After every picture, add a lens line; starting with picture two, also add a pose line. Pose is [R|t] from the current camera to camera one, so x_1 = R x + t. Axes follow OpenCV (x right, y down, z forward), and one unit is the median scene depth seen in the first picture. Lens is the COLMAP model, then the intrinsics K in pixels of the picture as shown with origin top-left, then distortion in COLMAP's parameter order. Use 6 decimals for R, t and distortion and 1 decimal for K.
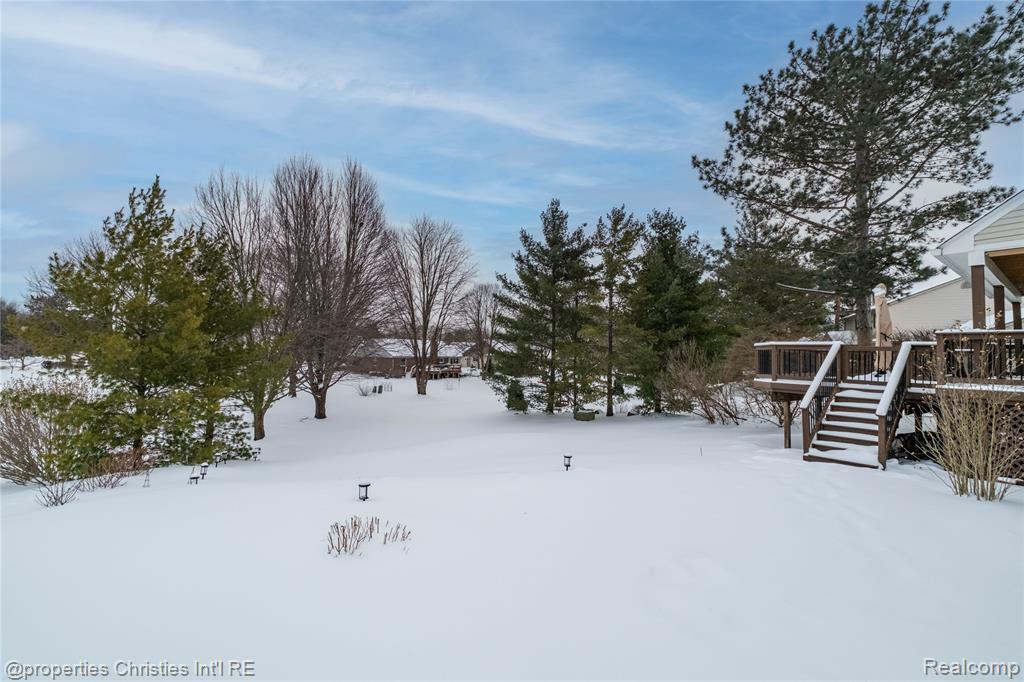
lens RADIAL K [[437.2, 0, 509.2], [0, 437.2, 344.7], [0, 0, 1]] dist [0.000565, 0.002554]
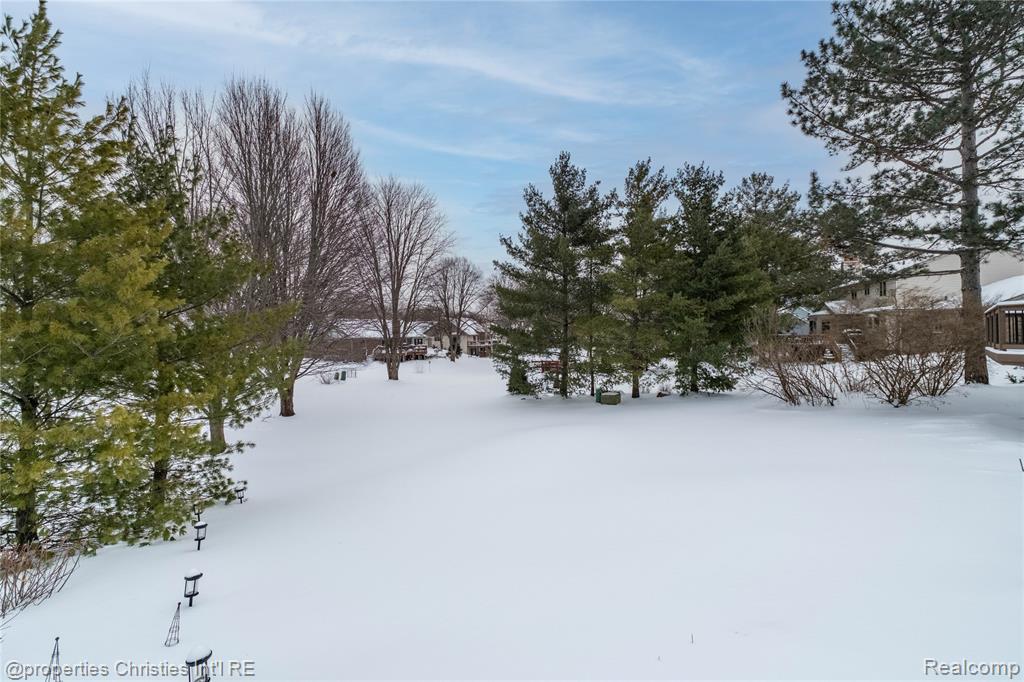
lens RADIAL K [[437.2, 0, 519.6], [0, 437.2, 333.6], [0, 0, 1]] dist [0.000565, 0.002554]
pose [[0.989233, -0.024675, 0.144255, -0.123690], [0.021294, 0.999462, 0.024936, 0.005806], [-0.144792, -0.021596, 0.989226, 0.147735]]
